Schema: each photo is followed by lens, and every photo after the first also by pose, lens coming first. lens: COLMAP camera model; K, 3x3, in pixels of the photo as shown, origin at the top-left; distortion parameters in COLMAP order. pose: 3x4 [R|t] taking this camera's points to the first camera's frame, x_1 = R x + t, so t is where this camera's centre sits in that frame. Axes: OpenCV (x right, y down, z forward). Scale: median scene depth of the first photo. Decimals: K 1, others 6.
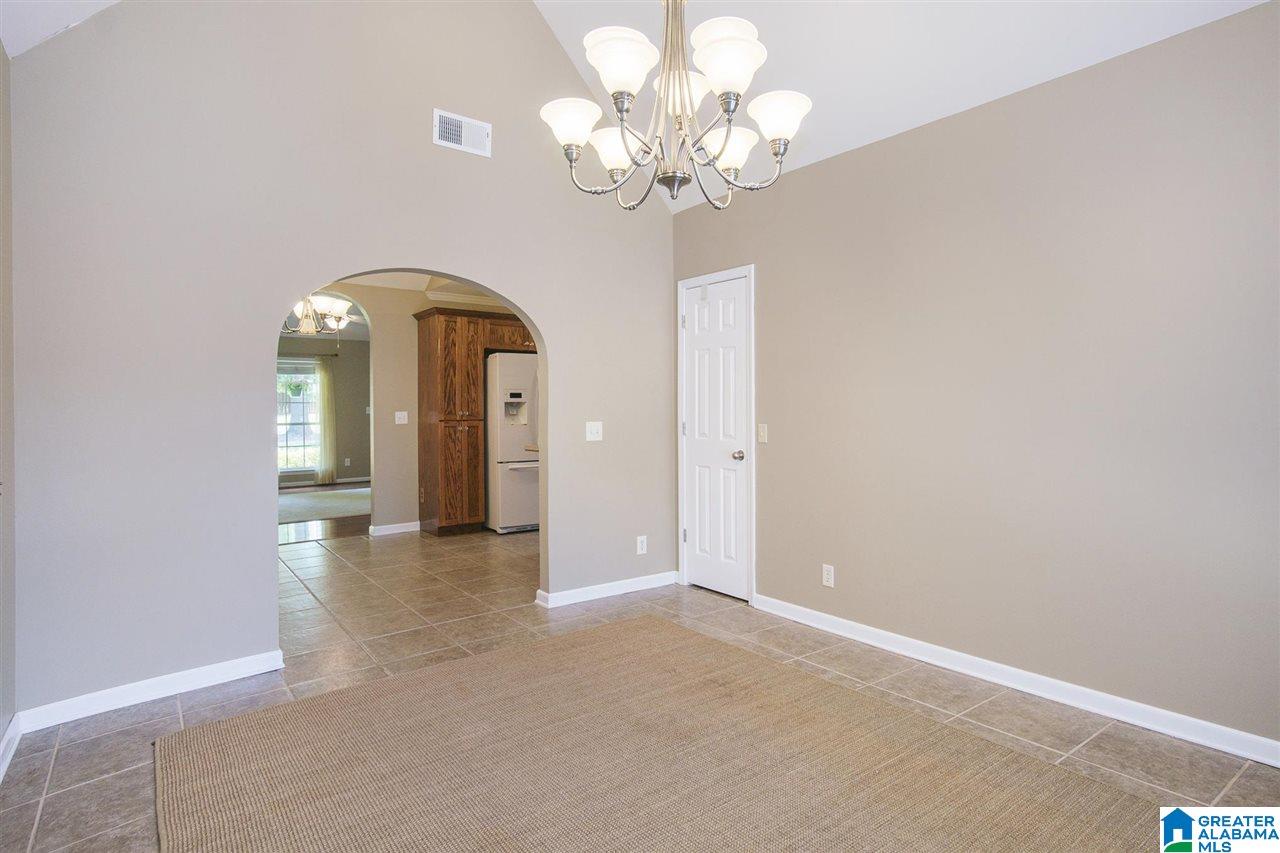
lens RADIAL K [[679.1, 0, 635.5], [0, 679.1, 422.1], [0, 0, 1]] dist [-0.031221, 0.000032]
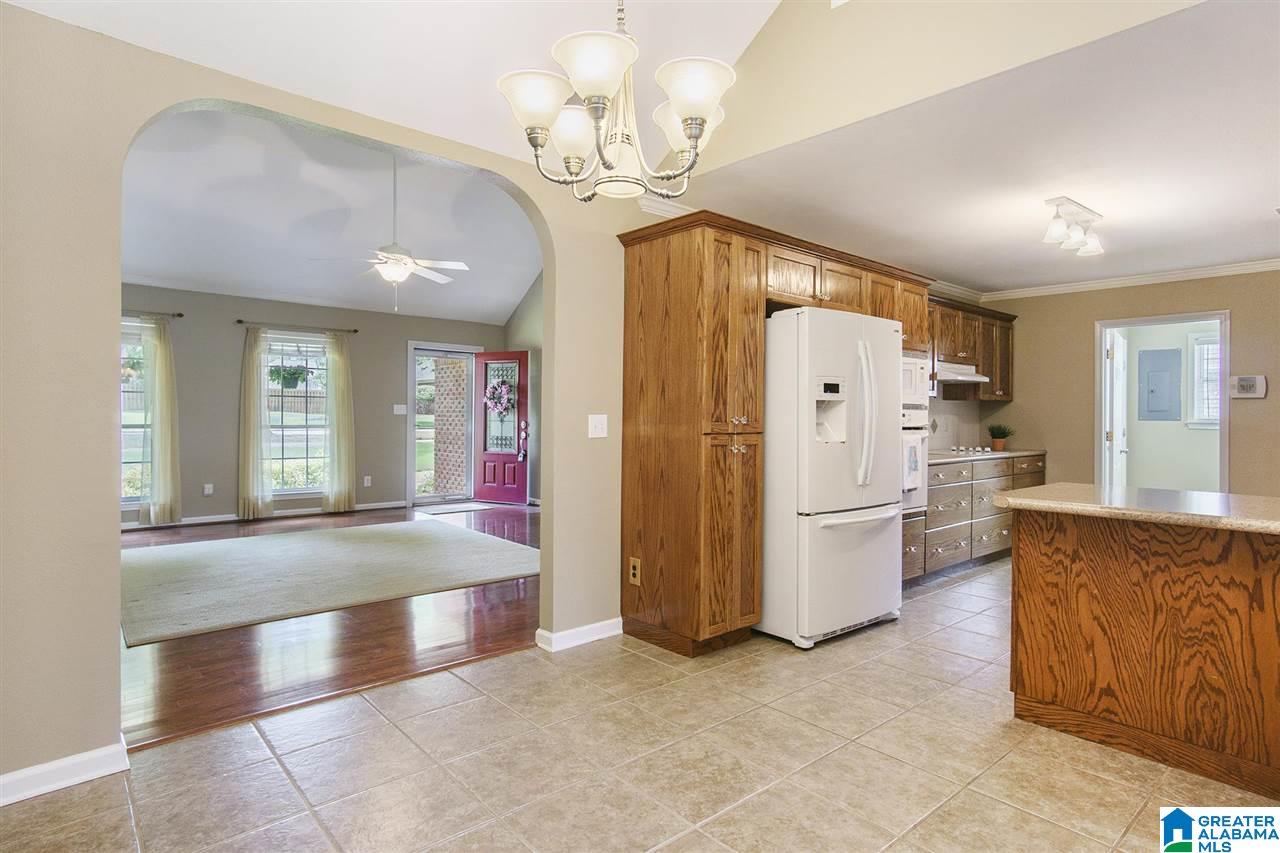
lens RADIAL K [[679.1, 0, 645.8], [0, 679.1, 422.9], [0, 0, 1]] dist [-0.031221, 0.000032]
pose [[0.995707, 0.011560, 0.091833, -0.363160], [-0.011601, 0.999933, -0.000088, -0.009692], [-0.091828, -0.000978, 0.995774, 0.470510]]
